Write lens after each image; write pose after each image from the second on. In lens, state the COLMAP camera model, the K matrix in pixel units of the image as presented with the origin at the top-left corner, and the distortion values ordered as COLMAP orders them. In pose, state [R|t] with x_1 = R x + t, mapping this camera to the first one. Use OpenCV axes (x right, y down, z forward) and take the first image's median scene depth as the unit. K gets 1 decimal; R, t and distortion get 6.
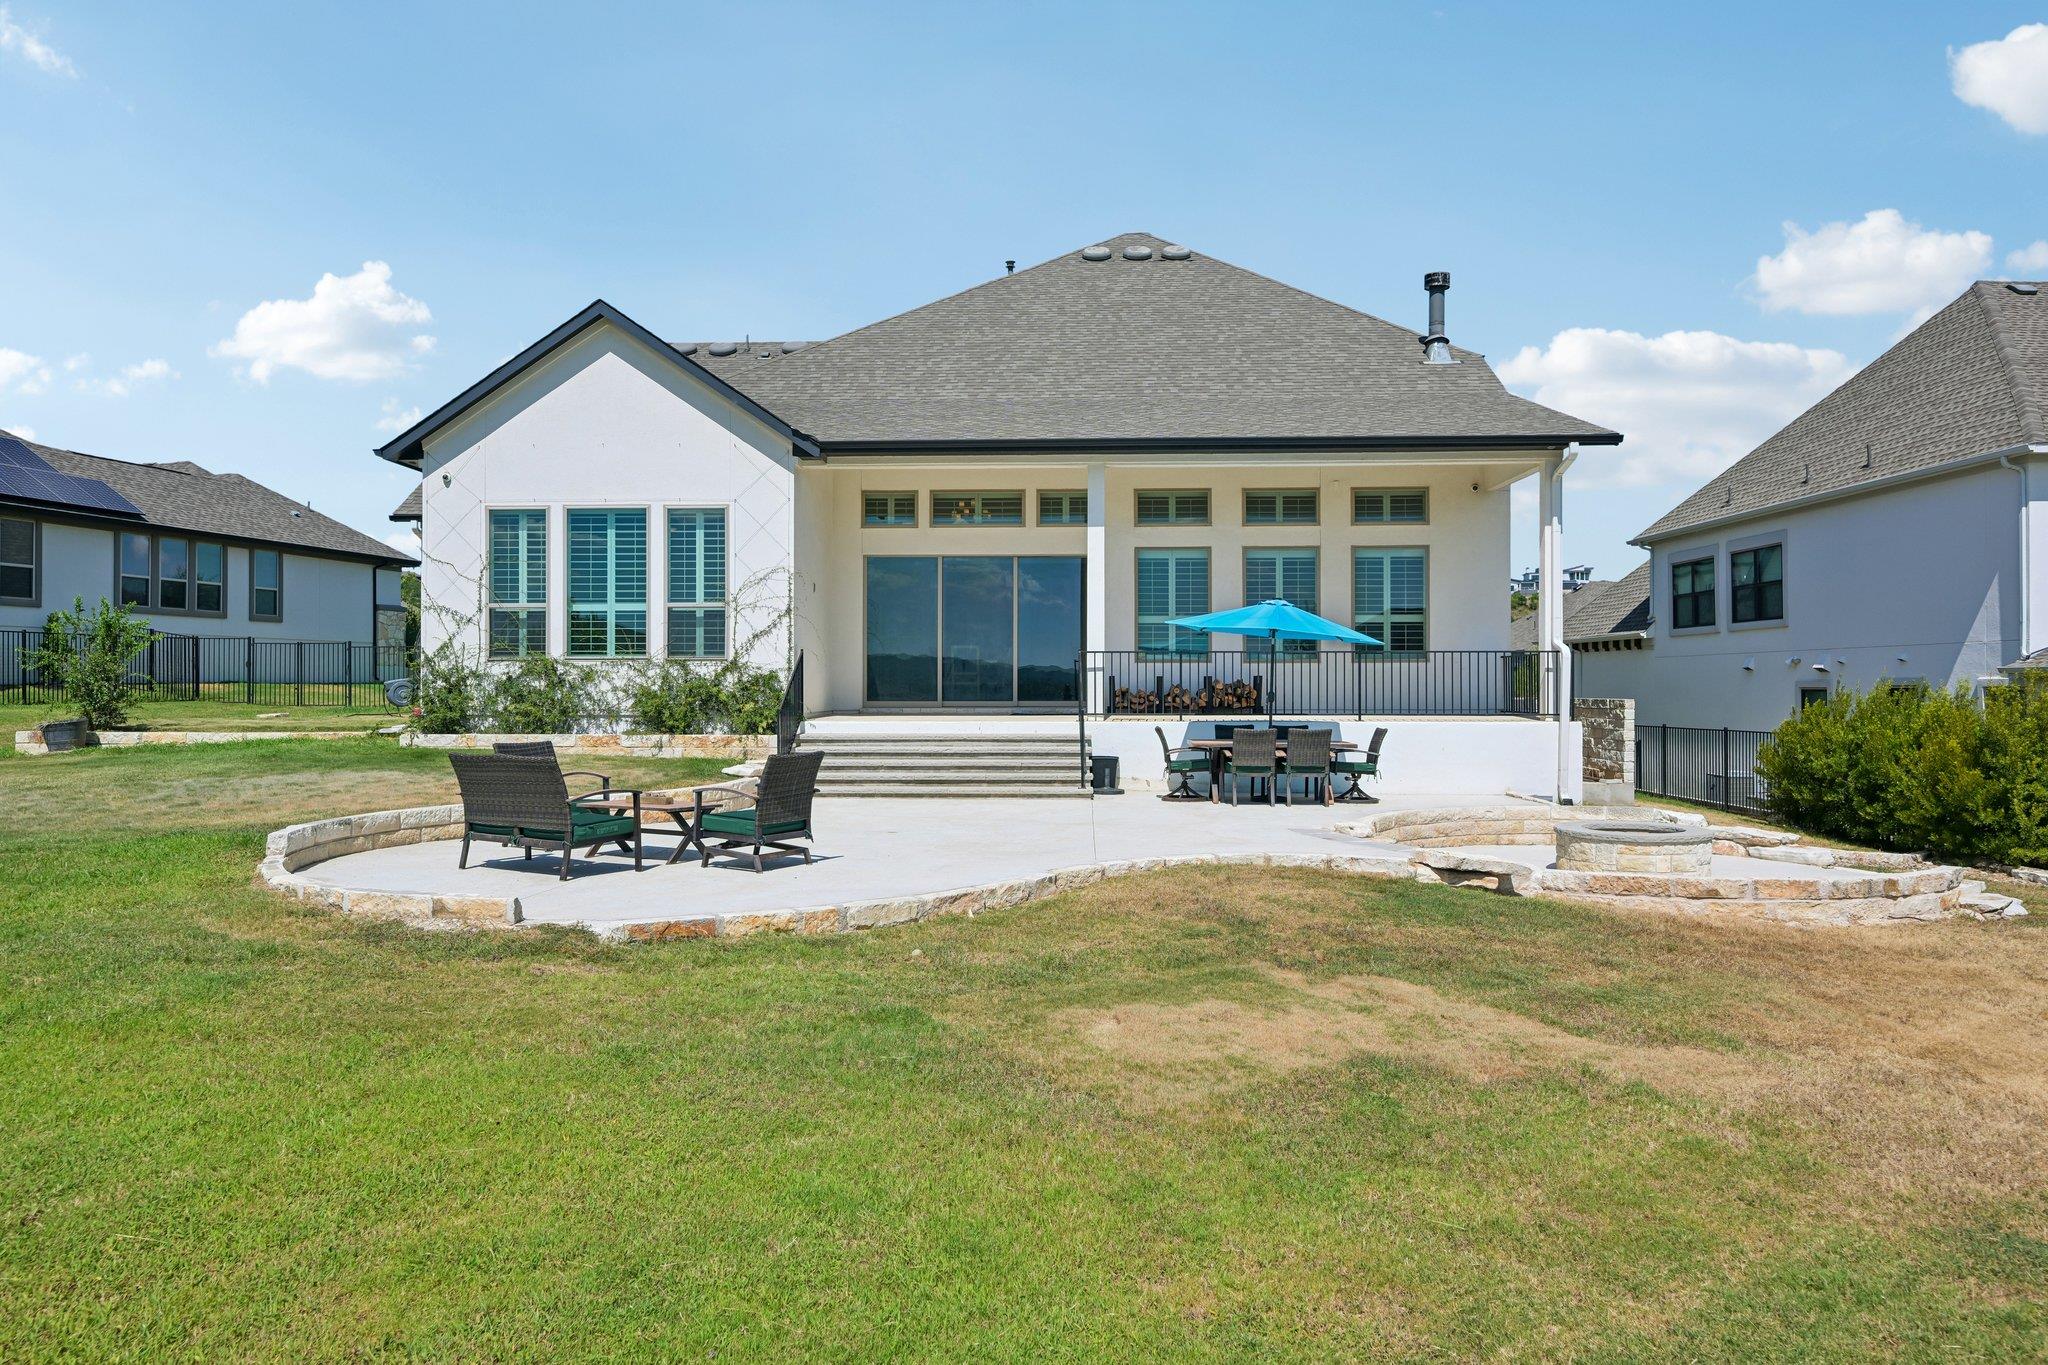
lens RADIAL K [[1361.3, 0, 1024.3], [0, 1361.3, 676.8], [0, 0, 1]] dist [-0.000260, -0.002387]
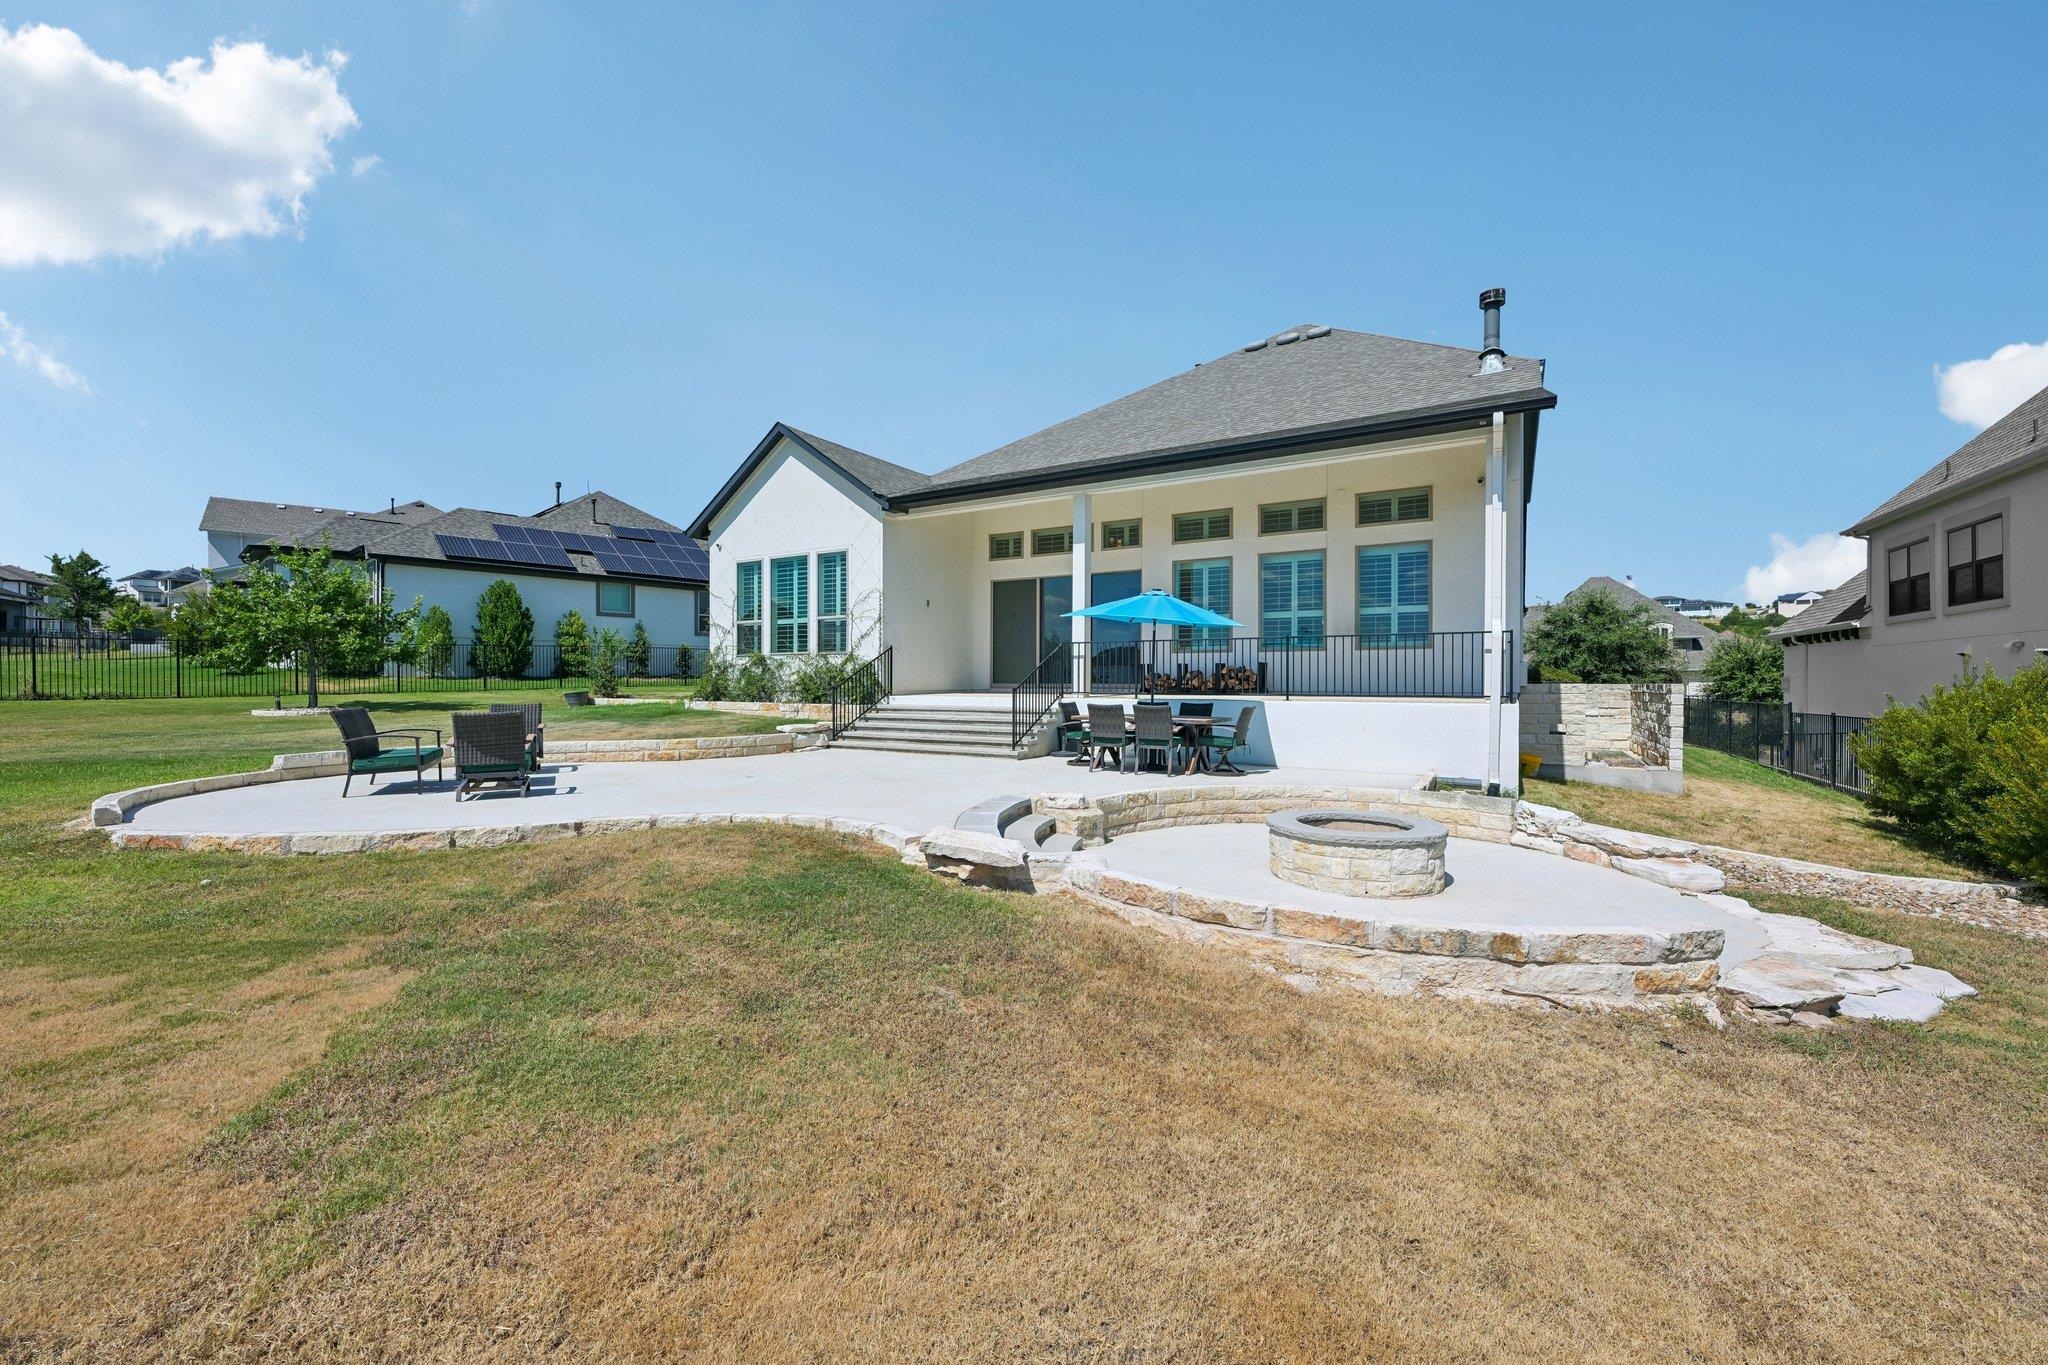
lens RADIAL K [[804.8, 0, 1021.6], [0, 804.8, 693.8], [0, 0, 1]] dist [-0.000453, -0.000665]
pose [[0.872581, 0.009583, -0.488376, 0.375440], [0.001352, 0.999756, 0.022034, 0.012128], [0.488468, -0.019887, 0.872355, 0.324887]]
